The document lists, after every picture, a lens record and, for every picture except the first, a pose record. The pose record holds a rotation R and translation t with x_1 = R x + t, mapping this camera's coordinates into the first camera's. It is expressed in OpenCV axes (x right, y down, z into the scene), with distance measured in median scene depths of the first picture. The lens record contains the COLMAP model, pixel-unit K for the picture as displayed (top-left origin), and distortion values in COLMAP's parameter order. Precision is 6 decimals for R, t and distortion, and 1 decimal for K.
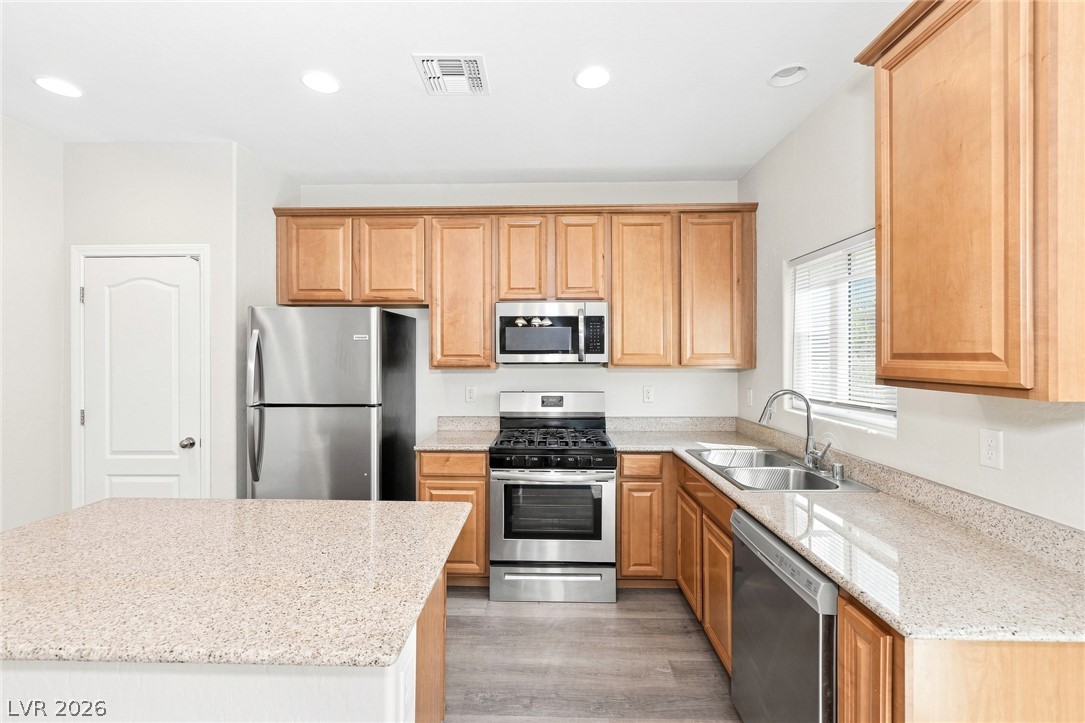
lens RADIAL K [[458.8, 0, 540.4], [0, 458.8, 354.9], [0, 0, 1]] dist [0.004103, 0.000398]
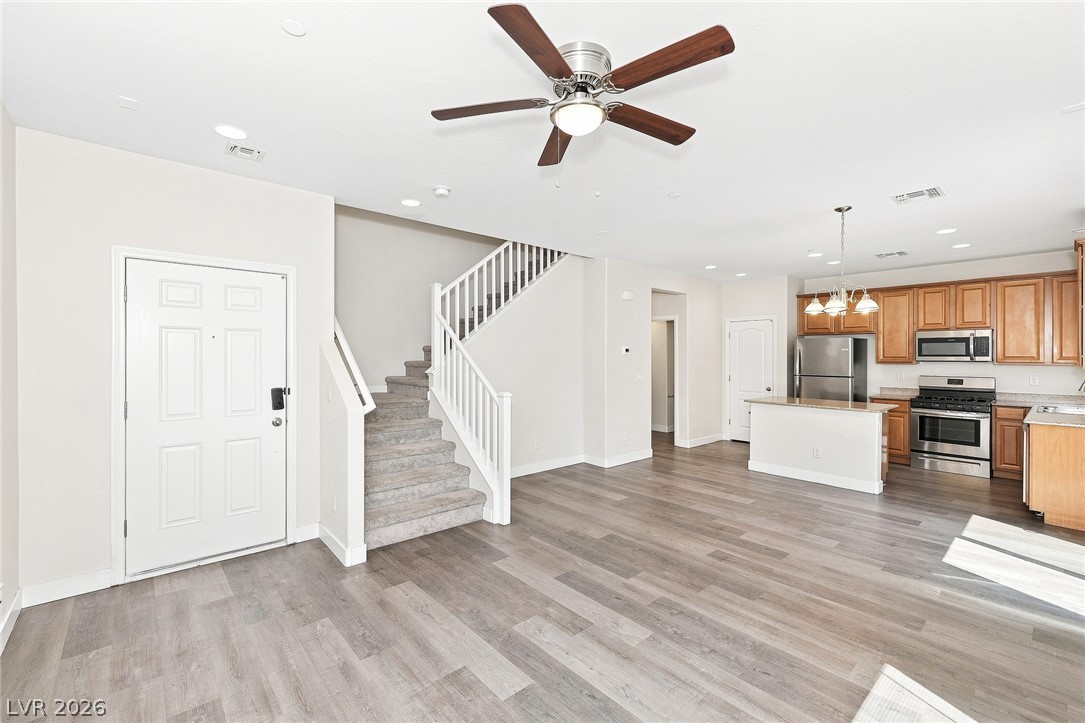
lens RADIAL K [[458.8, 0, 536.6], [0, 458.8, 354.4], [0, 0, 1]] dist [0.004103, 0.000398]
pose [[0.676926, 0.000581, -0.736051, 0.275275], [-0.003859, 0.999989, -0.002760, 0.001822], [0.736041, 0.004709, 0.676920, -1.679592]]
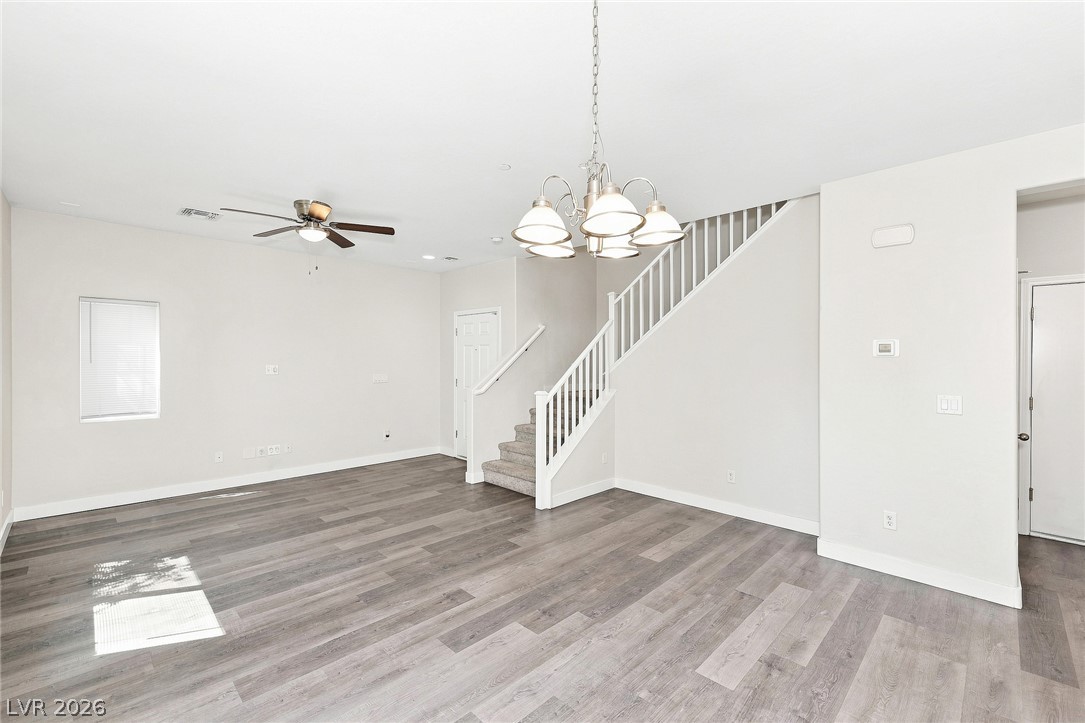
lens RADIAL K [[458.8, 0, 536.1], [0, 458.8, 361.1], [0, 0, 1]] dist [0.004103, 0.000398]
pose [[-0.692364, 0.001811, -0.721546, 0.317113], [-0.002632, 0.999984, 0.005035, 0.003947], [0.721544, 0.005385, -0.692348, 0.170825]]
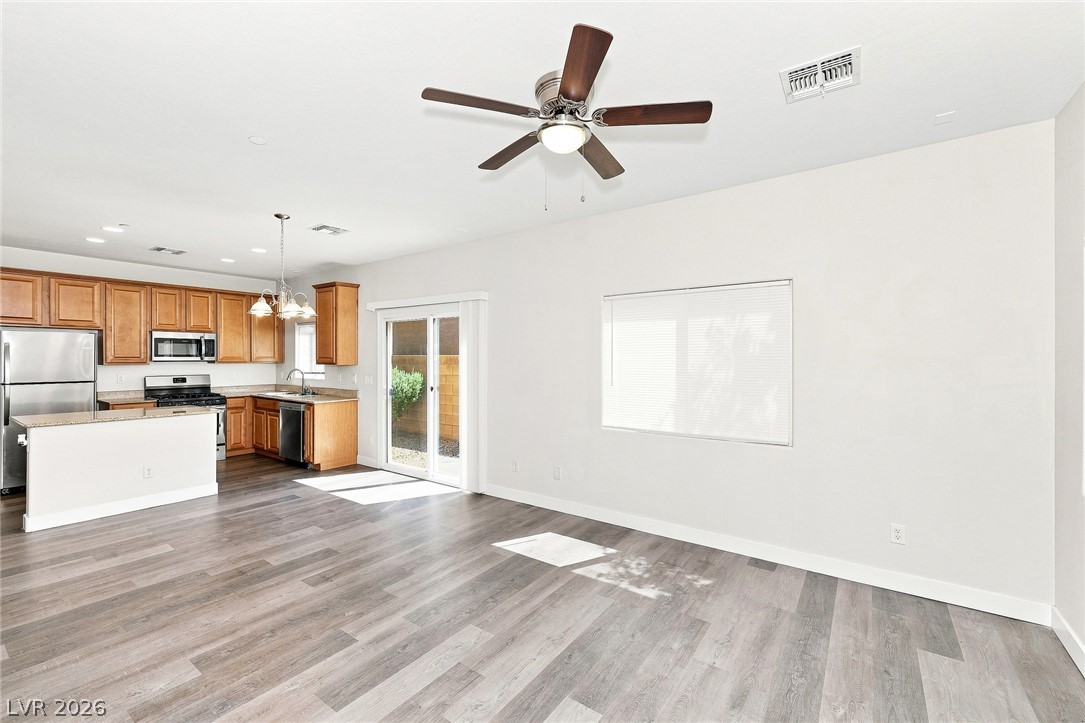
lens RADIAL K [[458.8, 0, 536.0], [0, 458.8, 361.1], [0, 0, 1]] dist [0.004103, 0.000398]
pose [[0.570549, -0.002518, 0.821260, -0.802366], [-0.004171, 0.999974, 0.005964, -0.000687], [-0.821253, -0.006828, 0.570523, -1.555496]]
